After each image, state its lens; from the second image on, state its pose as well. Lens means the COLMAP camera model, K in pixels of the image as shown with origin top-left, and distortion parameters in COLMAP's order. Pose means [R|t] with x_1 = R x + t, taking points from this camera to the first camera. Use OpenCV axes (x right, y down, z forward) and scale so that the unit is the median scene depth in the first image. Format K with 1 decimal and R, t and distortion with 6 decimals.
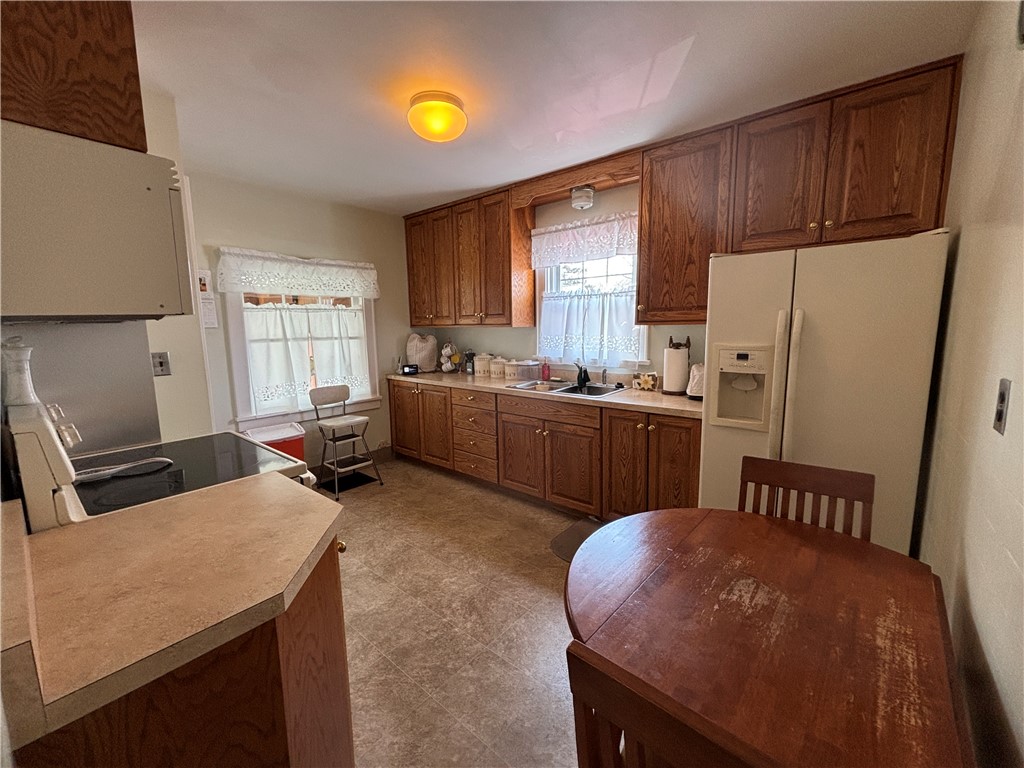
lens RADIAL K [[410.7, 0, 514.7], [0, 410.7, 383.1], [0, 0, 1]] dist [-0.007534, 0.000369]
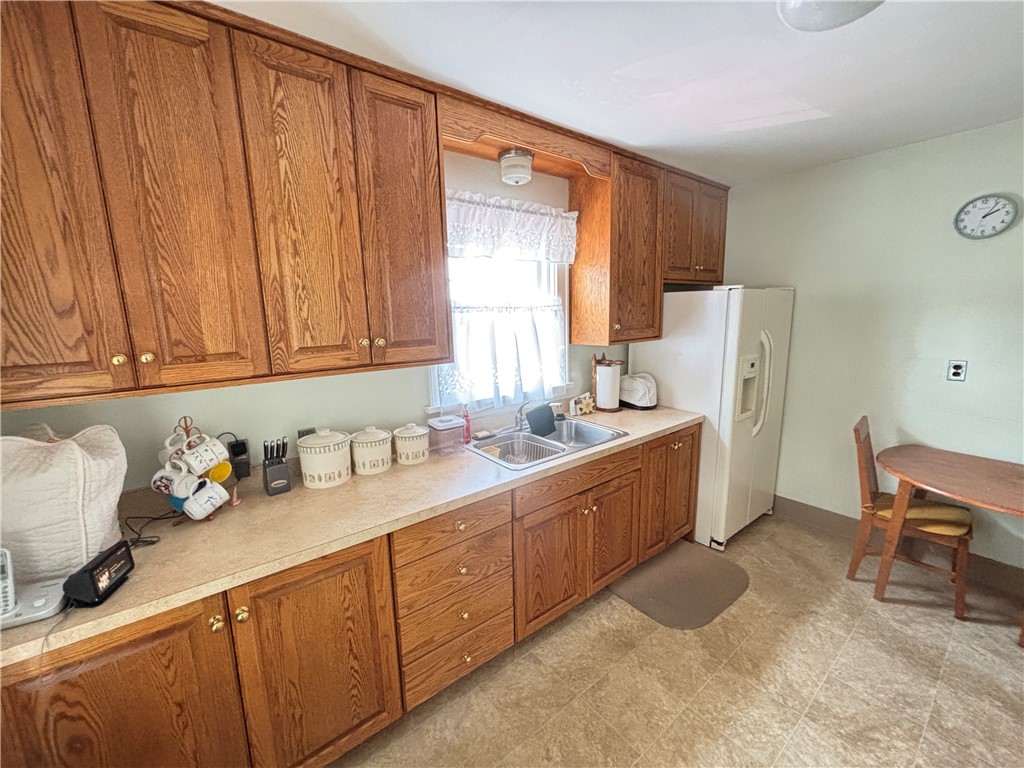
lens RADIAL K [[410.7, 0, 515.5], [0, 410.7, 379.3], [0, 0, 1]] dist [-0.007534, 0.000369]
pose [[0.206851, -0.156552, 0.965766, -0.559725], [0.156574, 0.979689, 0.125273, -0.189228], [-0.965762, 0.125301, 0.227162, 0.889406]]
